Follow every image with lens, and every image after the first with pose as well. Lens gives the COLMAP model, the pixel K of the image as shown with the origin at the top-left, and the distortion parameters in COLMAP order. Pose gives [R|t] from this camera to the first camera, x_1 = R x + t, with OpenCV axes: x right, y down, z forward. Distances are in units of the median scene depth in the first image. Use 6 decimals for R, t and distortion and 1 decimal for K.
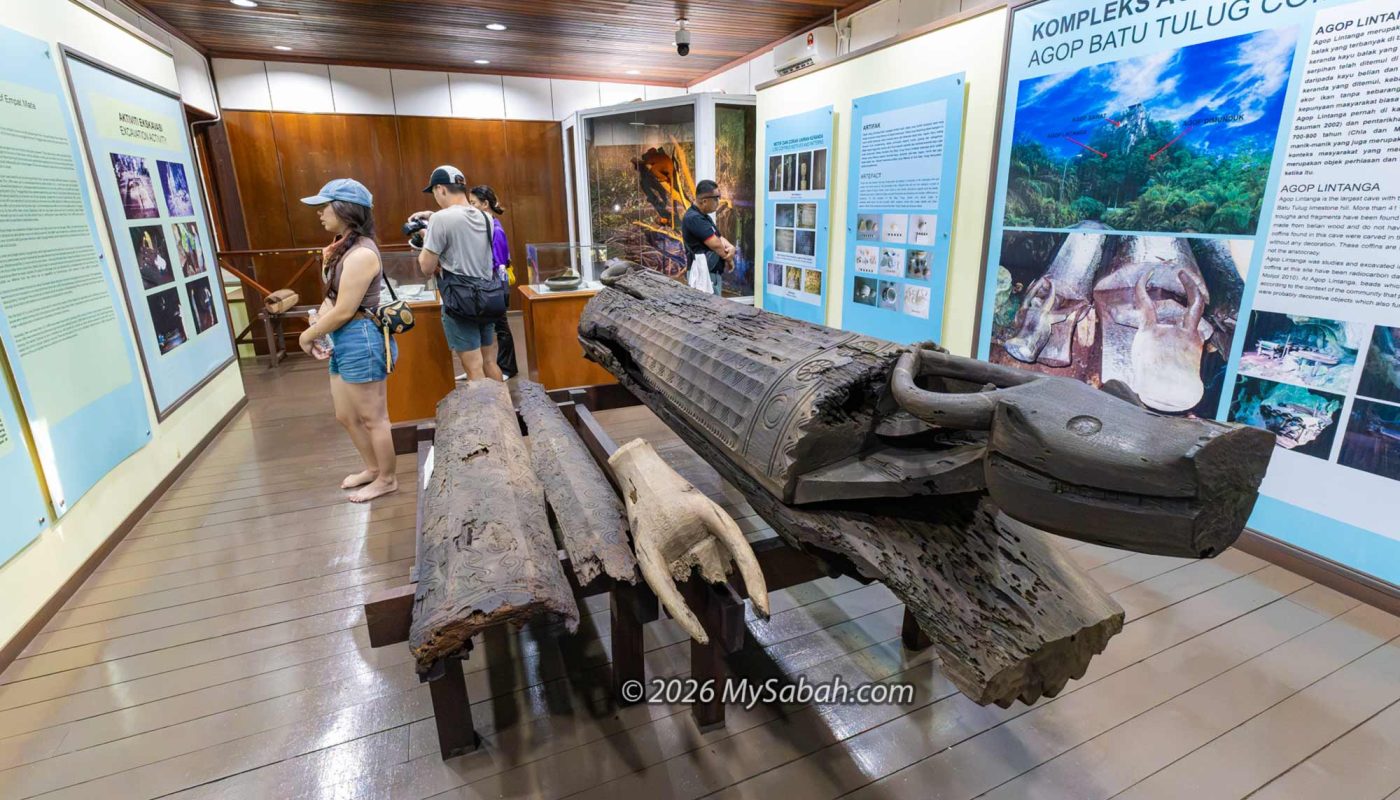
lens RADIAL K [[610.0, 0, 699.7], [0, 610.0, 374.2], [0, 0, 1]] dist [-0.001394, -0.005942]
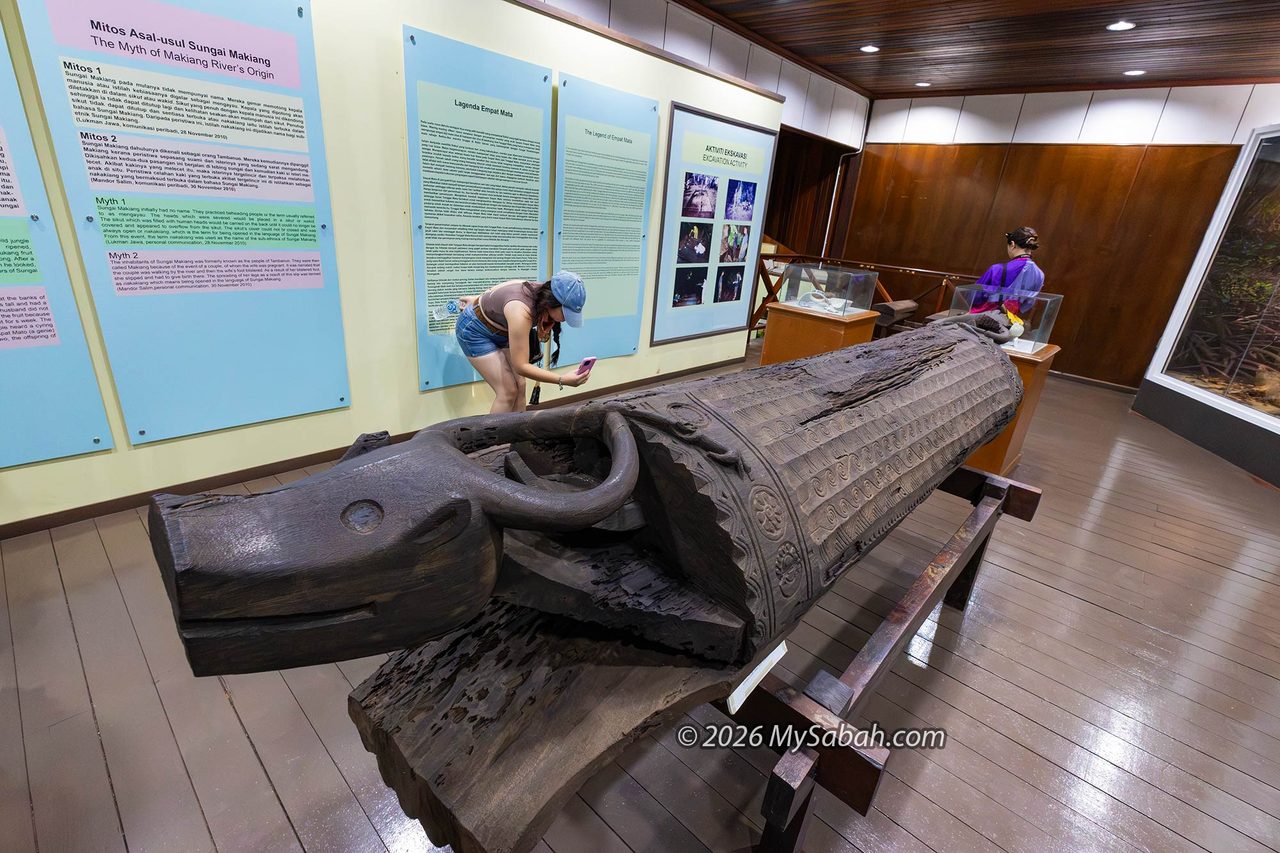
lens RADIAL K [[567.8, 0, 640.0], [0, 567.8, 426.5], [0, 0, 1]] dist [-0.003386, -0.000512]
pose [[0.401684, 0.377406, -0.834395, 0.361520], [-0.333797, 0.908789, 0.250363, -0.080494], [0.852778, 0.177952, 0.491023, 0.247581]]
